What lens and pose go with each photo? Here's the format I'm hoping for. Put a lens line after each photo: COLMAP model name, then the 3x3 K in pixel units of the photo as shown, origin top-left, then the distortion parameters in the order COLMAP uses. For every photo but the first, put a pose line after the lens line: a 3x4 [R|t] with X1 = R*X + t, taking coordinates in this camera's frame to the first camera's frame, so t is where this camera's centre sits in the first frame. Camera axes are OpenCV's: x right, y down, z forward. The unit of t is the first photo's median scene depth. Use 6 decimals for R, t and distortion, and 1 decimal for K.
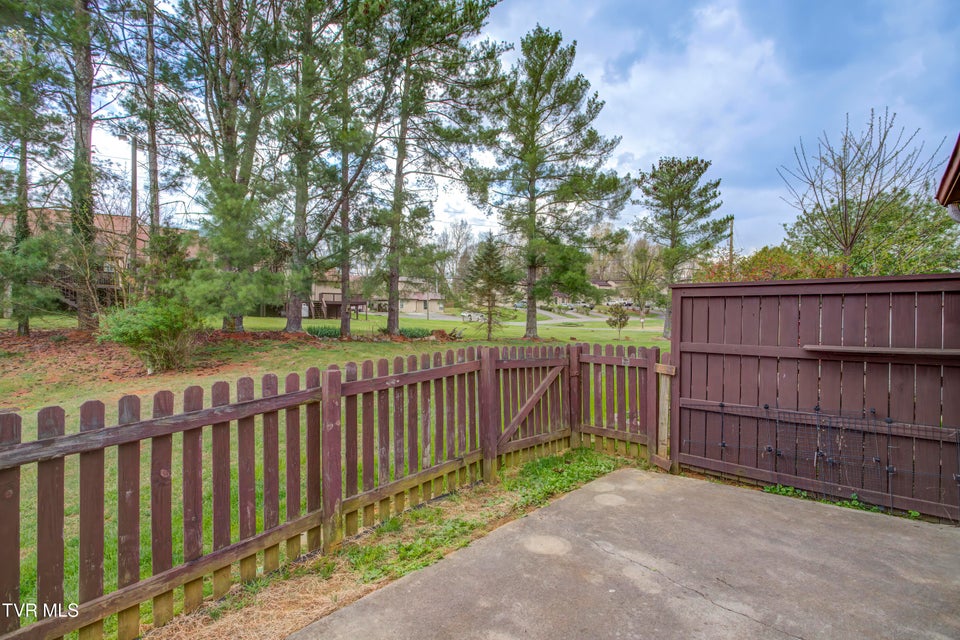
lens RADIAL K [[472.1, 0, 480.0], [0, 472.1, 320.0], [0, 0, 1]] dist [-0.003813, -0.000253]
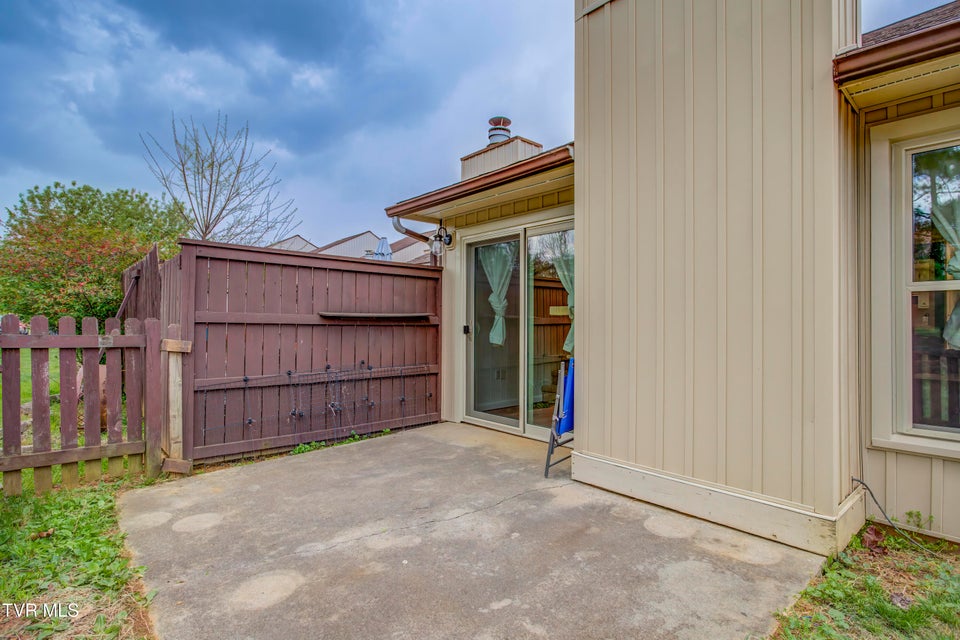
lens RADIAL K [[472.1, 0, 480.0], [0, 472.1, 320.0], [0, 0, 1]] dist [-0.003813, -0.000253]
pose [[0.102016, 0.007783, 0.994752, -0.373670], [-0.002634, 0.999968, -0.007554, 0.074554], [-0.994779, -0.001849, 0.102033, 0.475601]]
